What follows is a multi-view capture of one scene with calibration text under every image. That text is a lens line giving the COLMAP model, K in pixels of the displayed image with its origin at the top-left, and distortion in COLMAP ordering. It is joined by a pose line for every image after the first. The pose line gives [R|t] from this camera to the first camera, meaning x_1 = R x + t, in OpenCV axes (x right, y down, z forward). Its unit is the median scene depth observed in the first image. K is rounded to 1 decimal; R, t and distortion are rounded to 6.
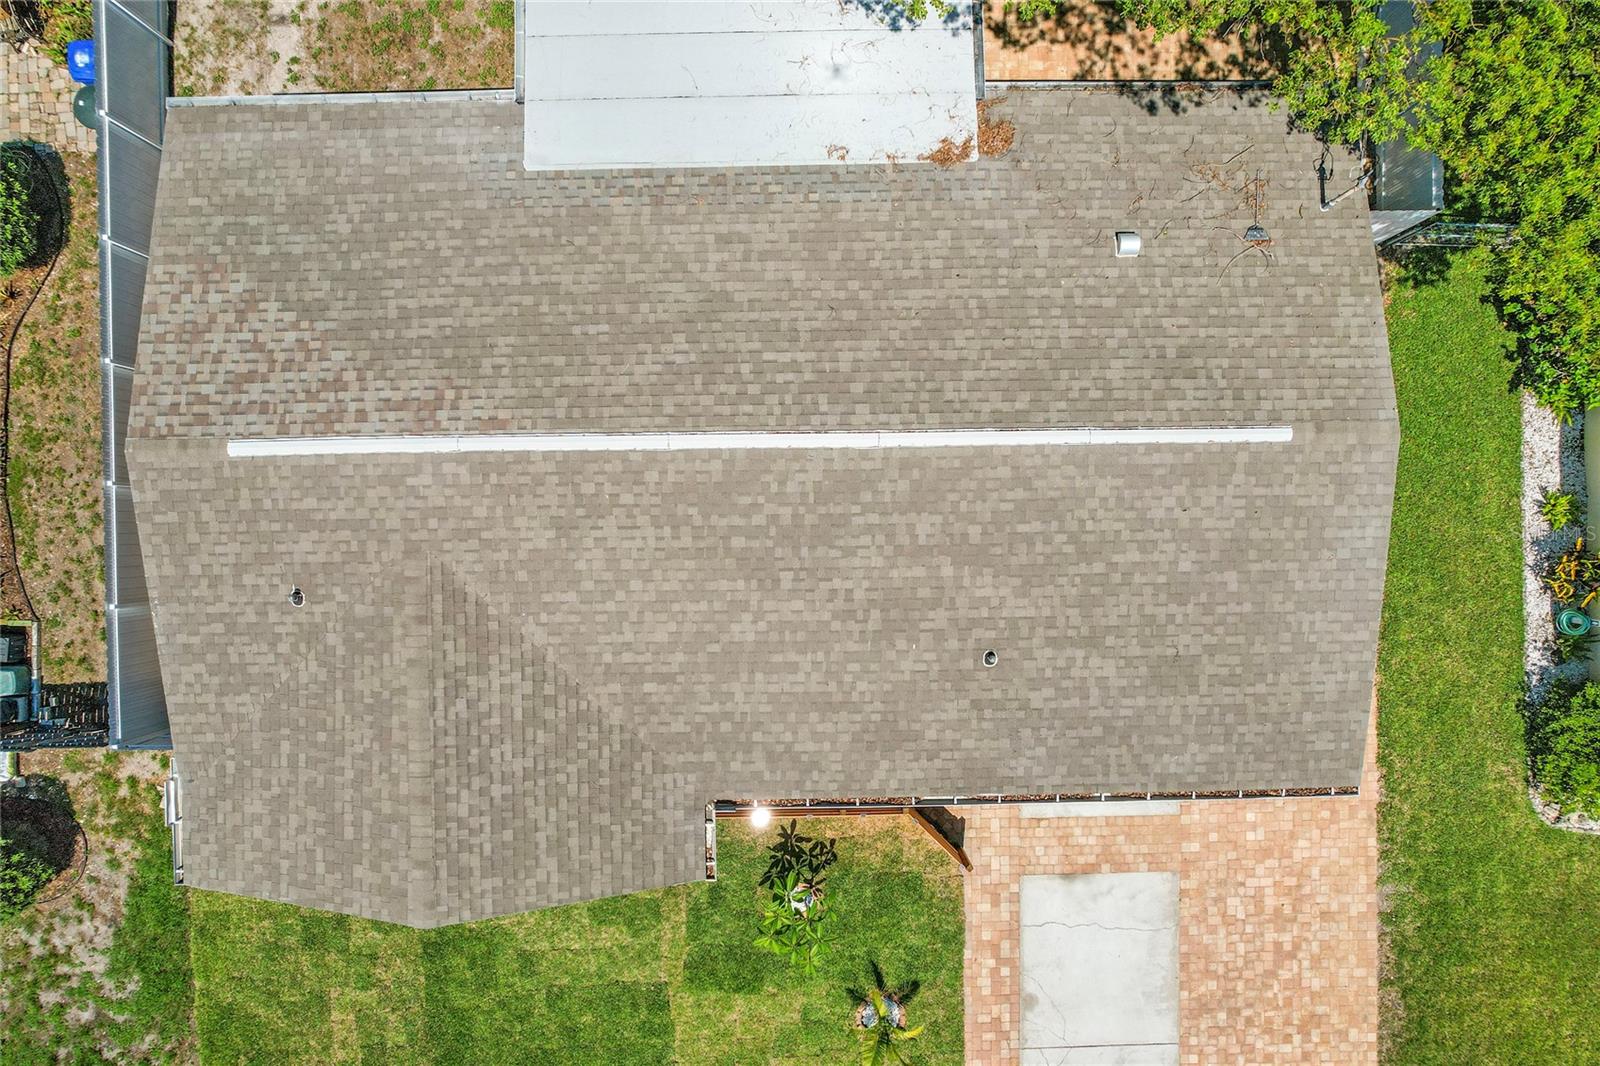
lens RADIAL K [[1028.6, 0, 804.7], [0, 1028.6, 541.0], [0, 0, 1]] dist [-0.057710, 0.047126]
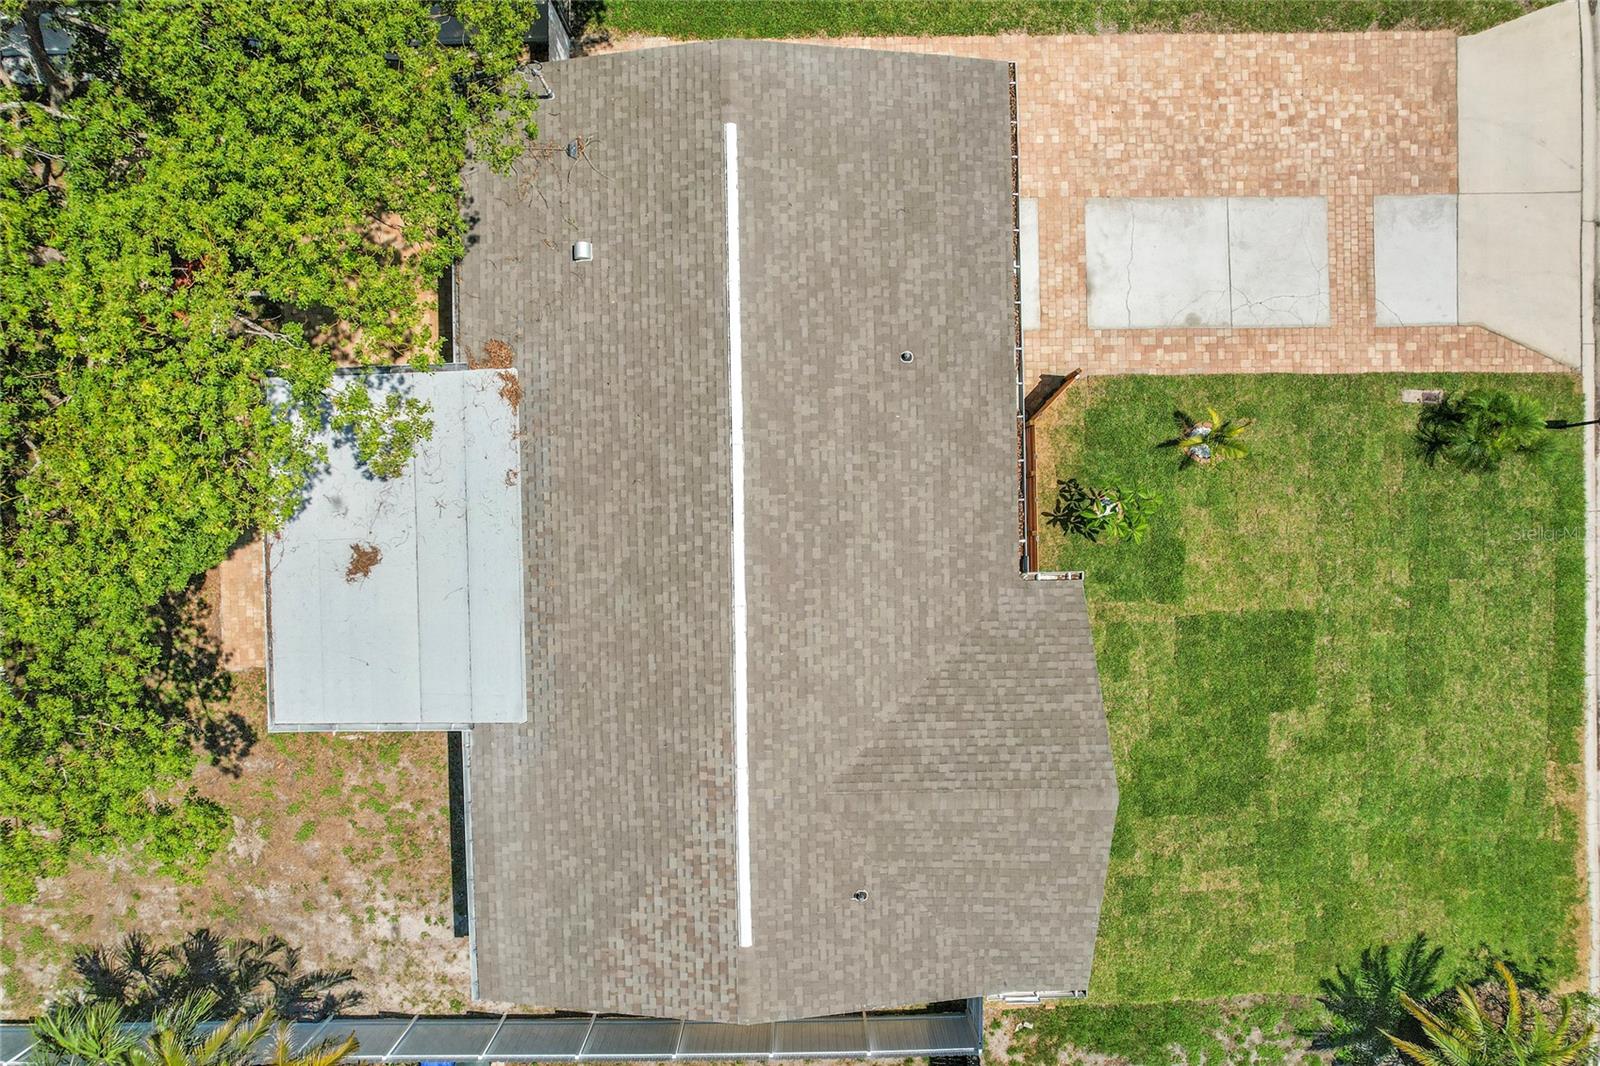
lens RADIAL K [[1028.6, 0, 788.2], [0, 1028.6, 535.1], [0, 0, 1]] dist [-0.057710, 0.047126]
pose [[-0.003506, -0.999982, -0.004819, -0.034012], [0.999795, -0.003409, -0.019975, -0.008263], [0.019958, -0.004888, 0.999789, -0.277118]]
